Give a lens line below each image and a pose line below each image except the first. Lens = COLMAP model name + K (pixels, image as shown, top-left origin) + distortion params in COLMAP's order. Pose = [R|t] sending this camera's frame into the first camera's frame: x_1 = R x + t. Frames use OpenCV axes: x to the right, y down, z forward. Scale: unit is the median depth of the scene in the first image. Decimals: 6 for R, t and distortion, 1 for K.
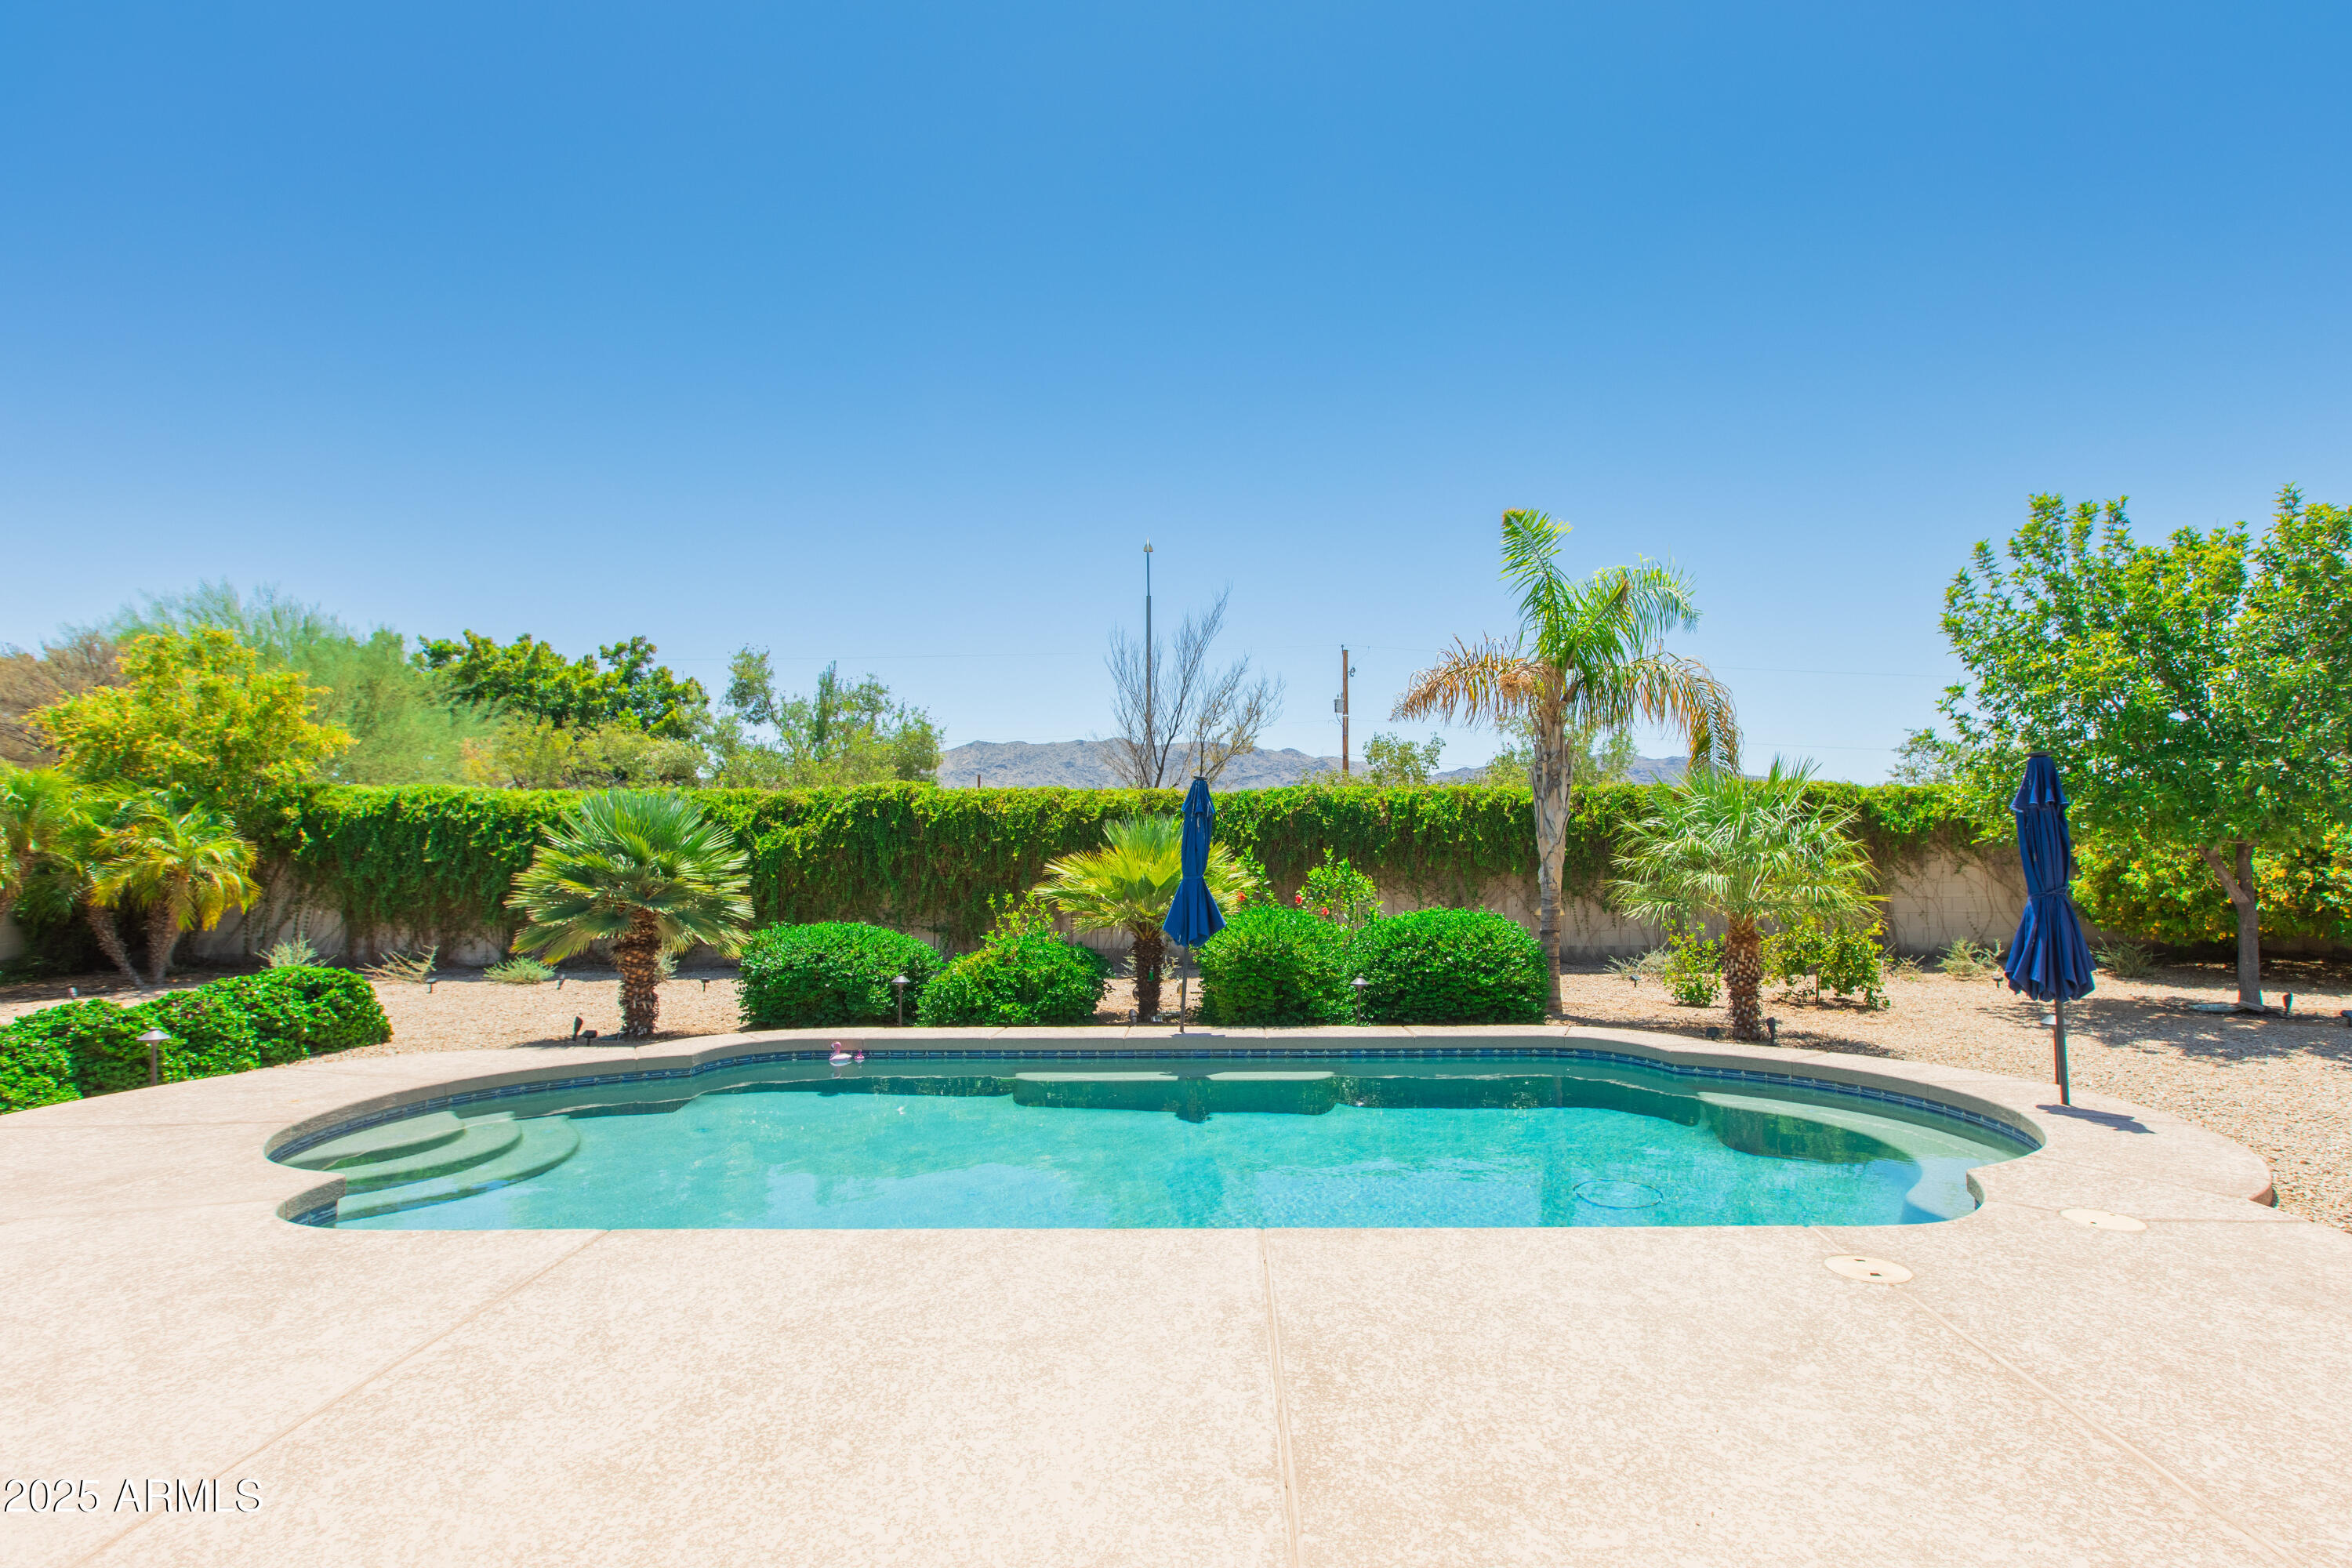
lens RADIAL K [[1125.9, 0, 1207.7], [0, 1125.9, 845.9], [0, 0, 1]] dist [0.002968, 0.000255]
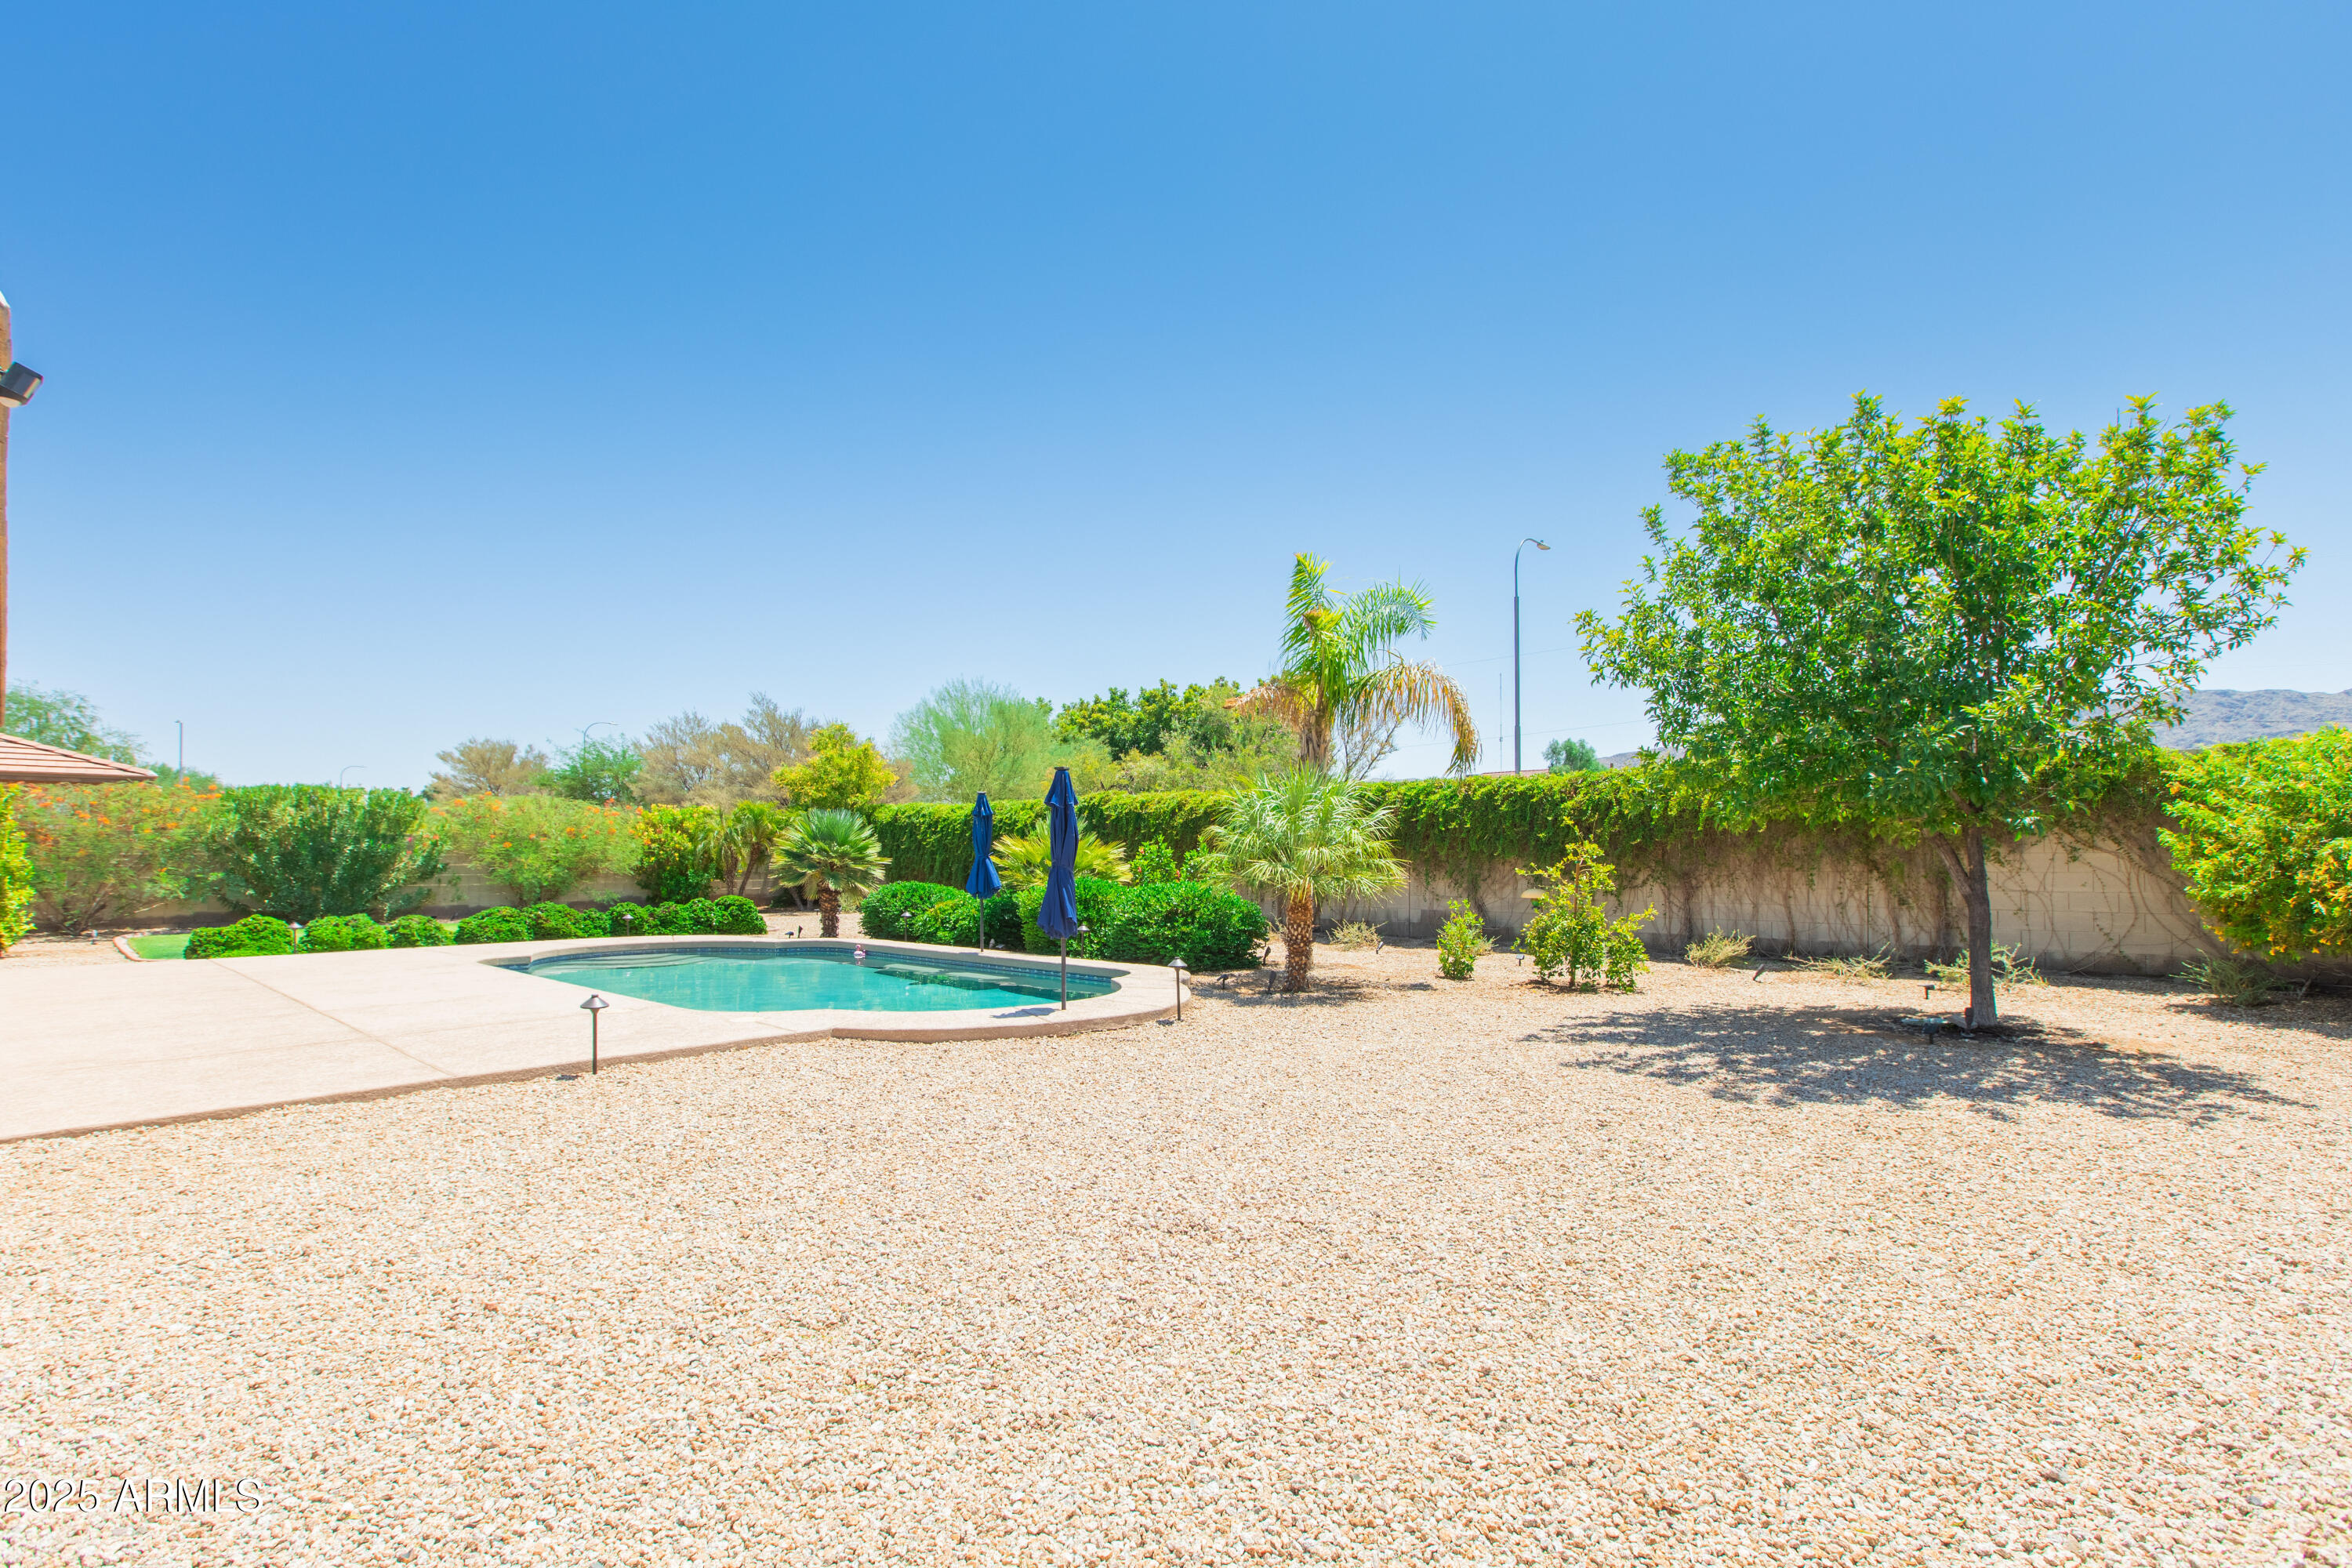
lens RADIAL K [[1095.9, 0, 1150.8], [0, 1095.9, 845.9], [0, 0, 1]] dist [0.000224, 0.000279]
pose [[0.728219, -0.001736, -0.685343, 0.977291], [0.008999, 0.999935, 0.007030, 0.004013], [0.685286, -0.011287, 0.728187, 0.026521]]
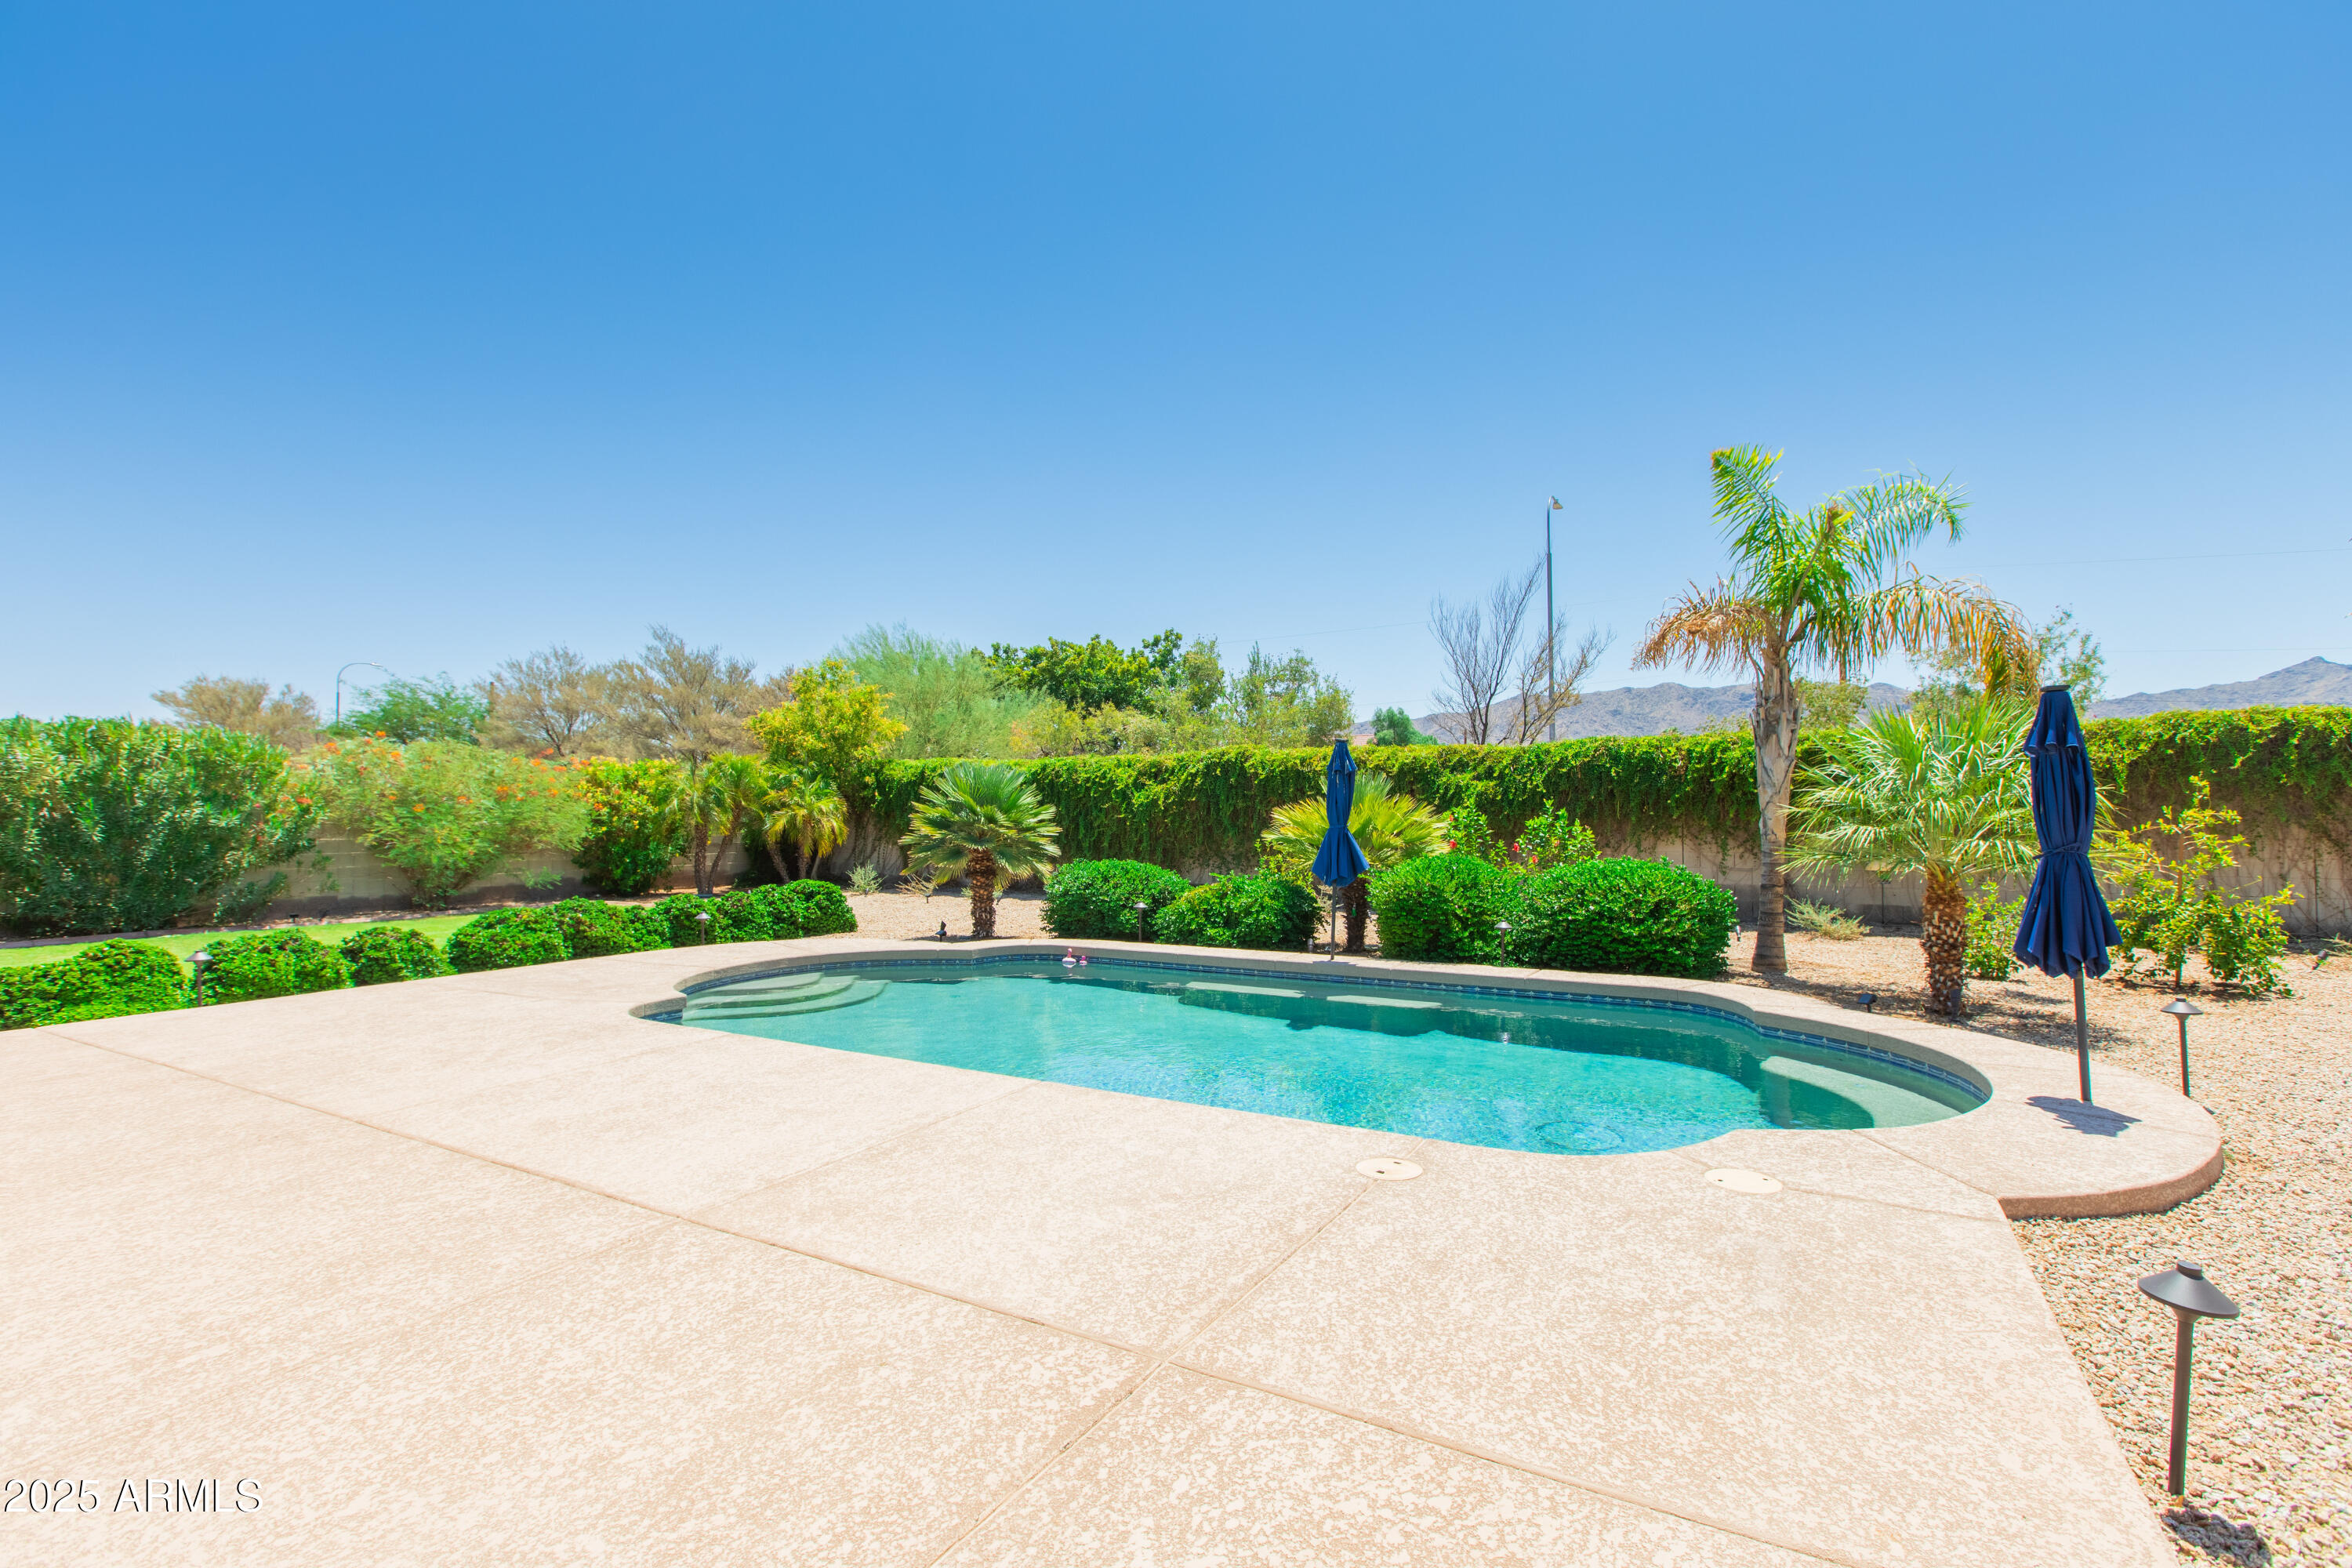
lens RADIAL K [[1048.0, 0, 1176.0], [0, 1048.0, 784.0], [0, 0, 1]] dist [-0.000074, 0.000250]
pose [[0.870040, -0.014028, -0.492781, 0.296914], [0.008920, 0.999879, -0.012715, -0.003057], [0.492900, 0.006667, 0.870060, -0.015884]]
